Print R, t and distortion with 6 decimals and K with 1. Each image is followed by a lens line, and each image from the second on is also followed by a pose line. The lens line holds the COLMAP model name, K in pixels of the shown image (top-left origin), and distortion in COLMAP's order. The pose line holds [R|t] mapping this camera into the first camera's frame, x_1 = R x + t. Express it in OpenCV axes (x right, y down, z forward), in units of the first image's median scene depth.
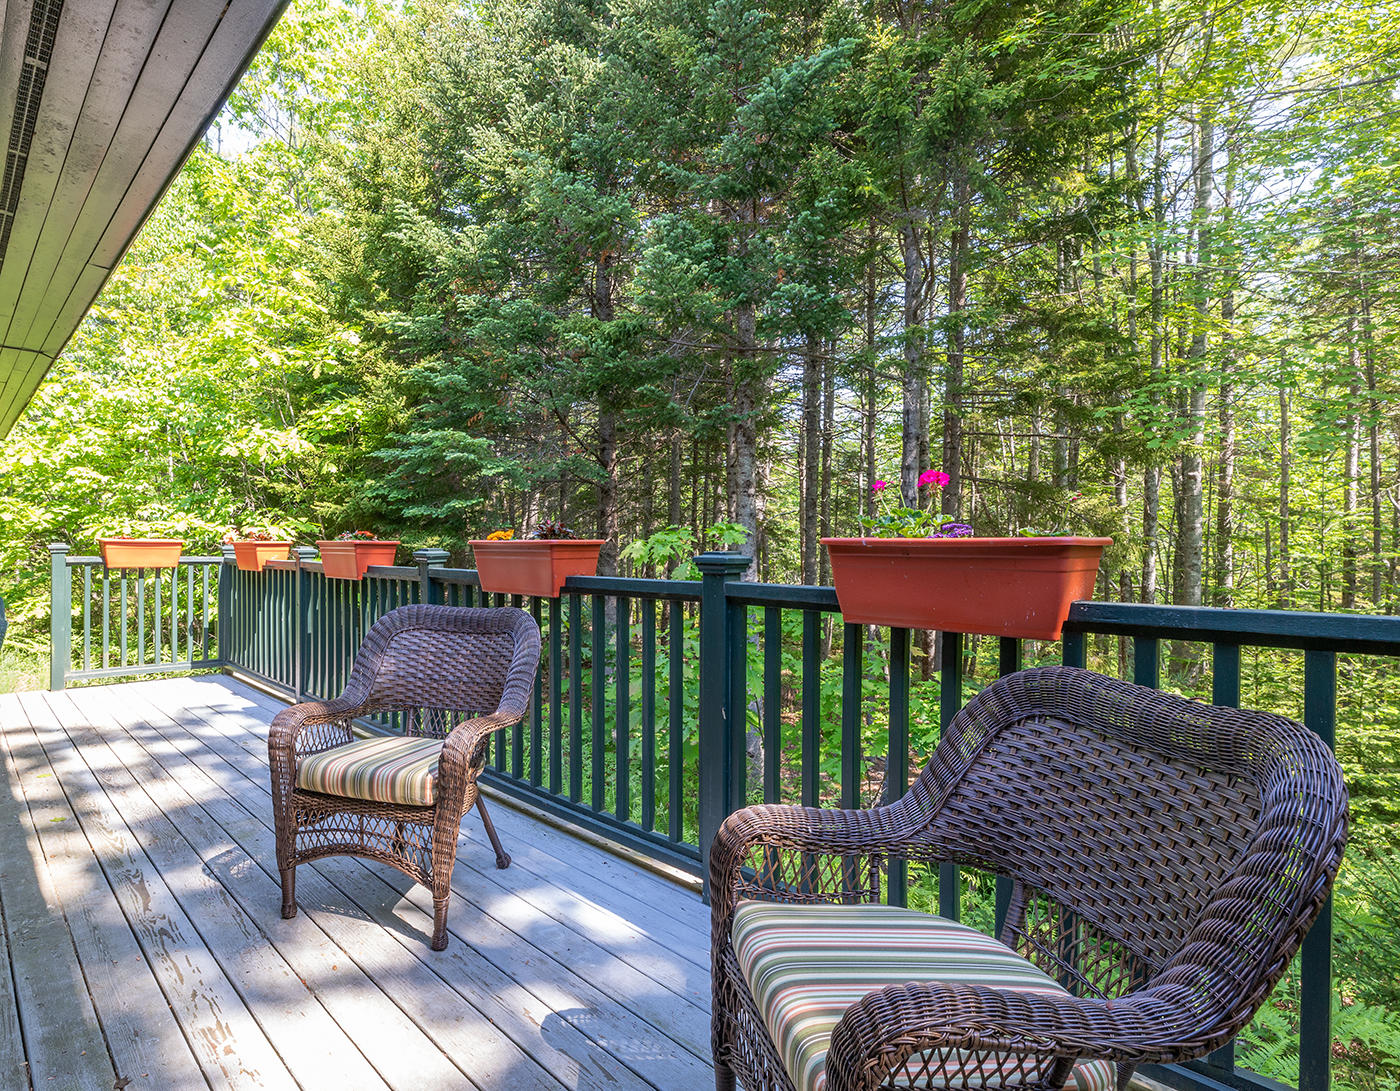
lens RADIAL K [[933.4, 0, 699.7], [0, 933.4, 547.0], [0, 0, 1]] dist [0.003920, 0.003870]
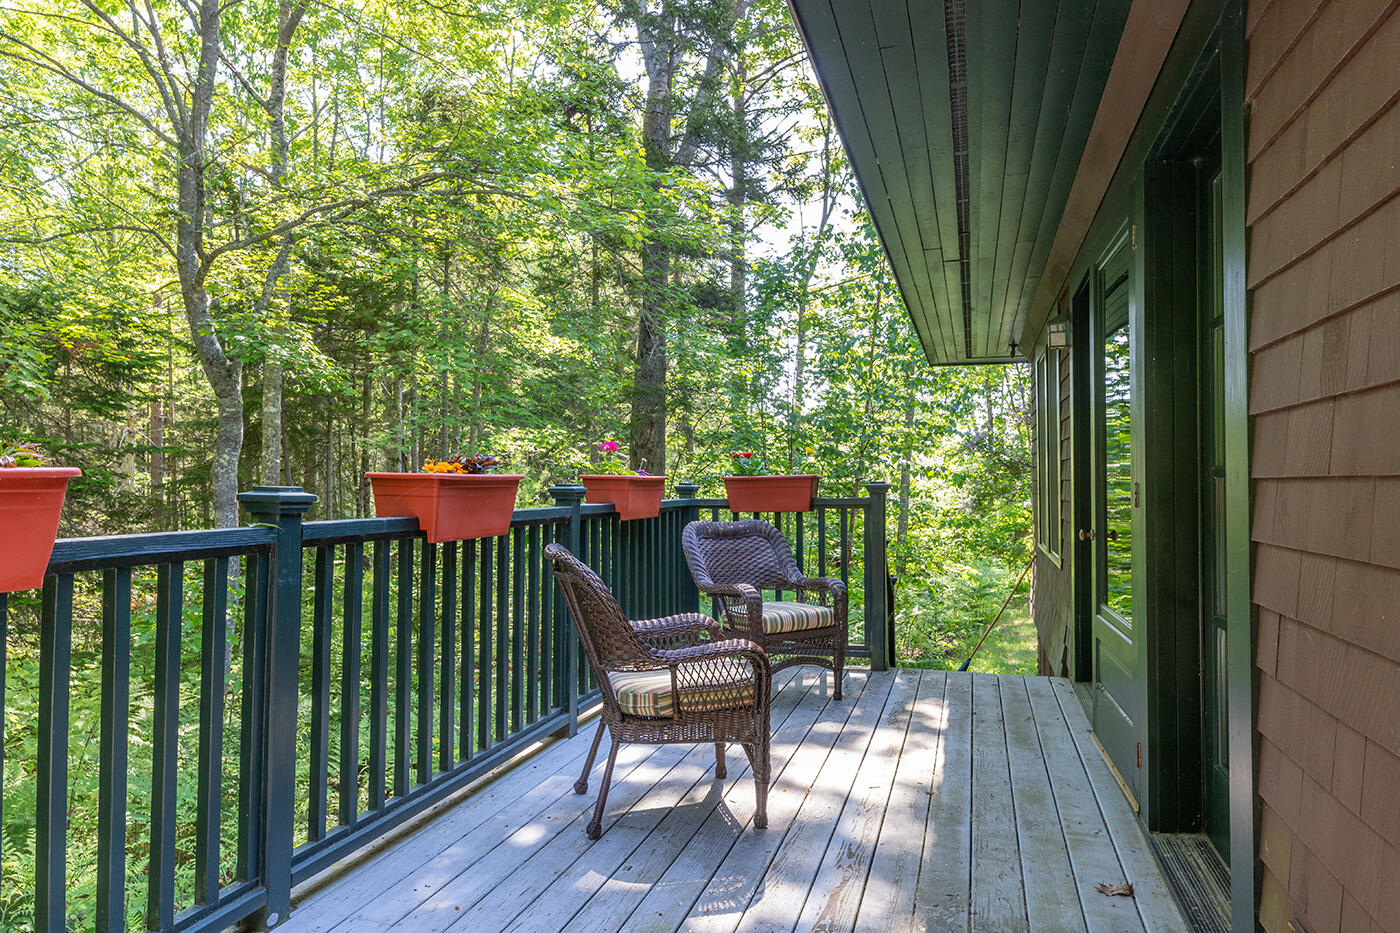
lens RADIAL K [[969.2, 0, 699.8], [0, 969.2, 463.9], [0, 0, 1]] dist [-0.001834, -0.000228]
pose [[-0.570340, 0.009071, 0.821359, -1.212400], [-0.002449, 0.999916, -0.012743, -0.011634], [-0.821405, -0.009280, -0.570270, 1.557219]]
